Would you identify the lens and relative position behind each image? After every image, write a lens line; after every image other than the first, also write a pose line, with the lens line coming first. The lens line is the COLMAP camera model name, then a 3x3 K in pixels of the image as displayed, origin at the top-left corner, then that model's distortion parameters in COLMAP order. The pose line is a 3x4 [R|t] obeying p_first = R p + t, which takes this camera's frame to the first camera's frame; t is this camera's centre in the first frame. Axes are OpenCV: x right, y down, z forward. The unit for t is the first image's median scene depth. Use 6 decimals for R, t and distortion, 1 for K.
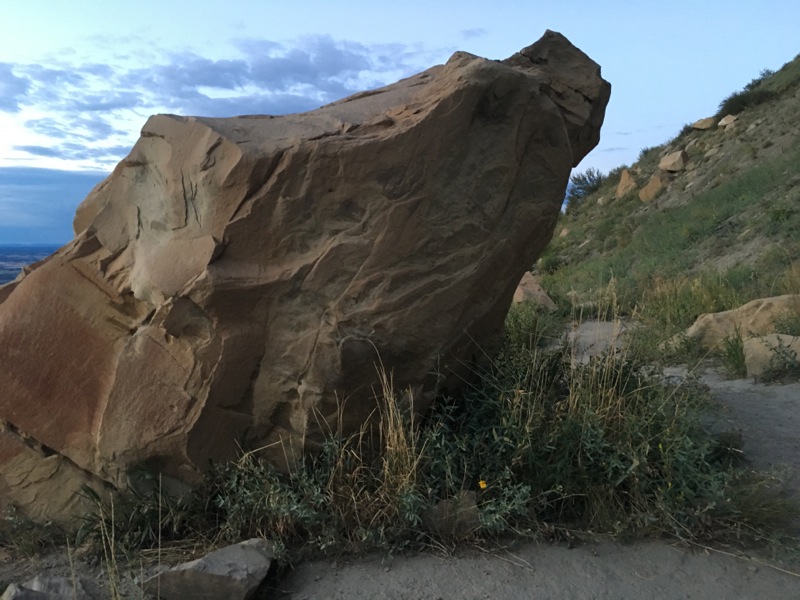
lens RADIAL K [[685.0, 0, 400.0], [0, 685.0, 300.0], [0, 0, 1]] dist [0.074317, -0.099156]
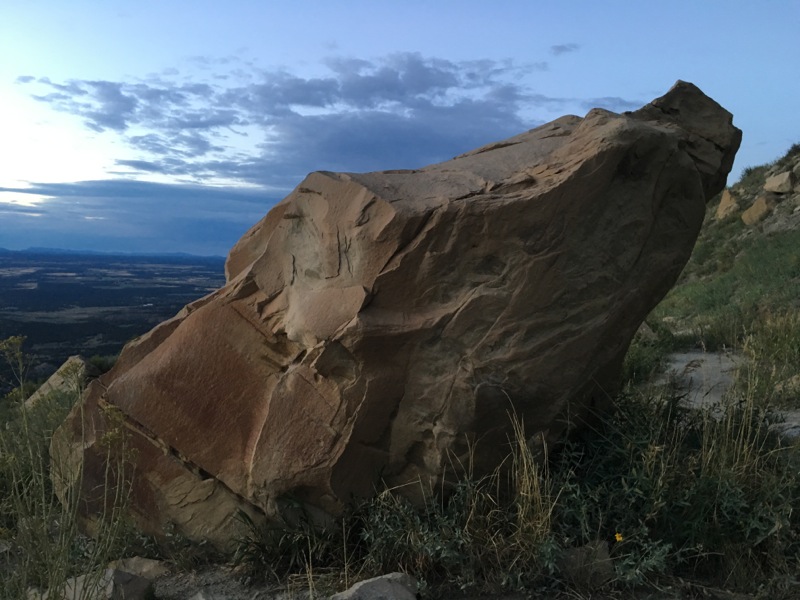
lens RADIAL K [[685.0, 0, 400.0], [0, 685.0, 300.0], [0, 0, 1]] dist [0.074317, -0.099156]
pose [[0.992651, 0.026880, -0.117993, -0.081265], [-0.029487, 0.999357, -0.020400, -0.047350], [0.117368, 0.023729, 0.992805, -0.058487]]
